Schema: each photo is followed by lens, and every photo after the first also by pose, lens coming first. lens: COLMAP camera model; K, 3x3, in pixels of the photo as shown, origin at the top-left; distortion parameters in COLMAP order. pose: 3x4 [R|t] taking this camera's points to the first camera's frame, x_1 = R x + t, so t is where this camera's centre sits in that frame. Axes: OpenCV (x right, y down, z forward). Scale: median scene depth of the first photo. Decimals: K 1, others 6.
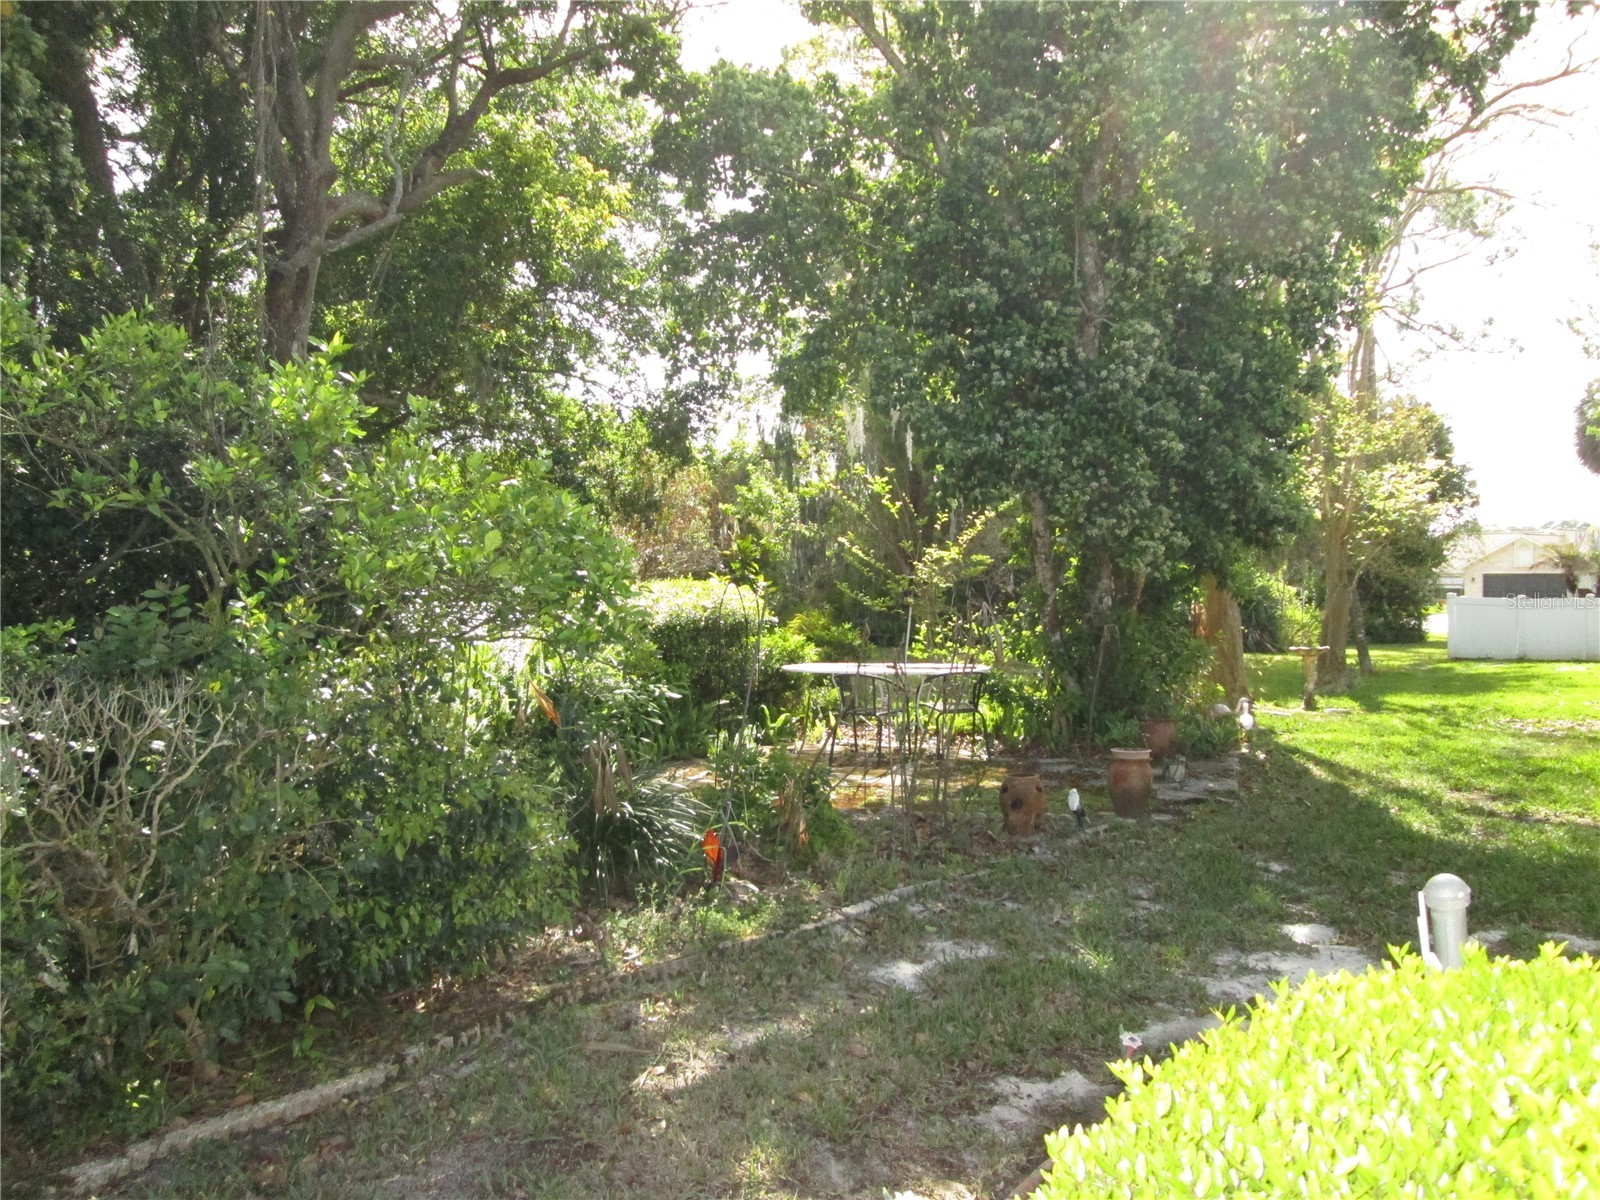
lens RADIAL K [[1309.7, 0, 795.8], [0, 1309.7, 605.6], [0, 0, 1]] dist [-0.025470, -0.002123]
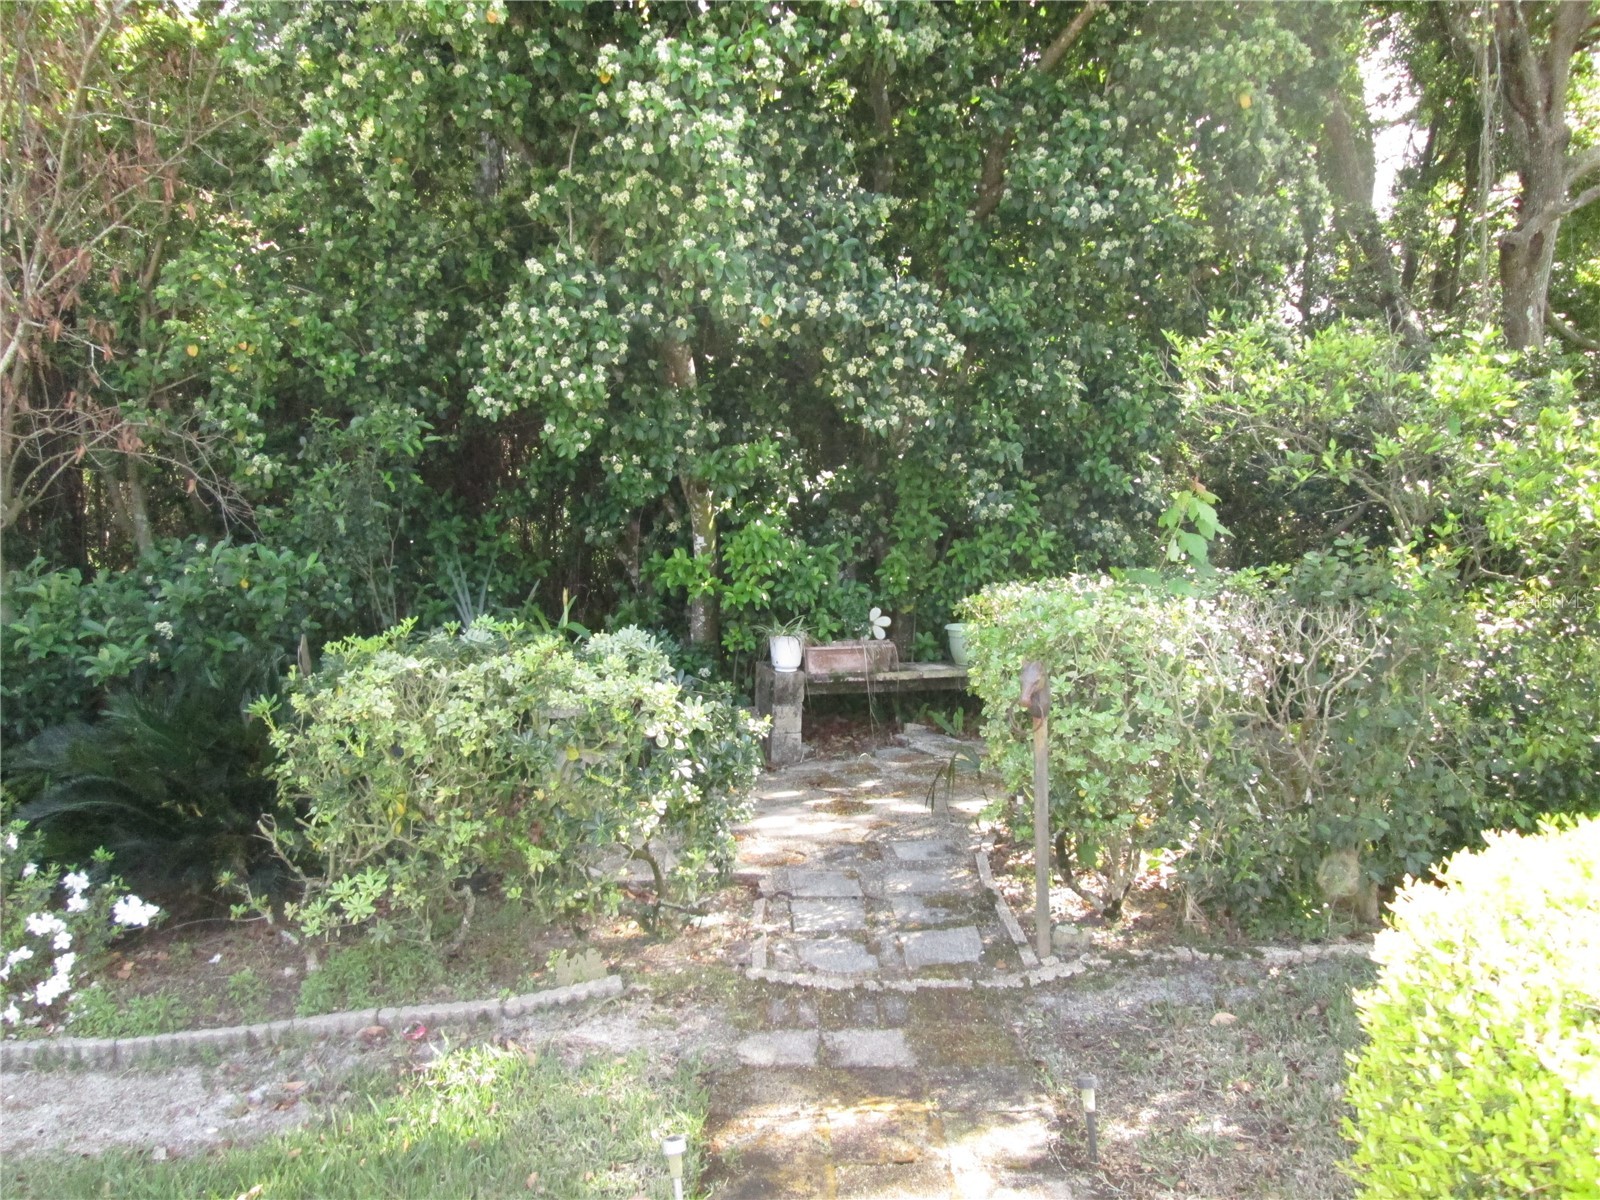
lens RADIAL K [[1309.7, 0, 795.8], [0, 1309.7, 605.6], [0, 0, 1]] dist [-0.025470, -0.002123]
pose [[0.609612, 0.033444, -0.791994, 0.214040], [-0.009685, 0.999349, 0.034745, 0.013248], [0.792641, -0.013511, 0.609539, -0.236679]]
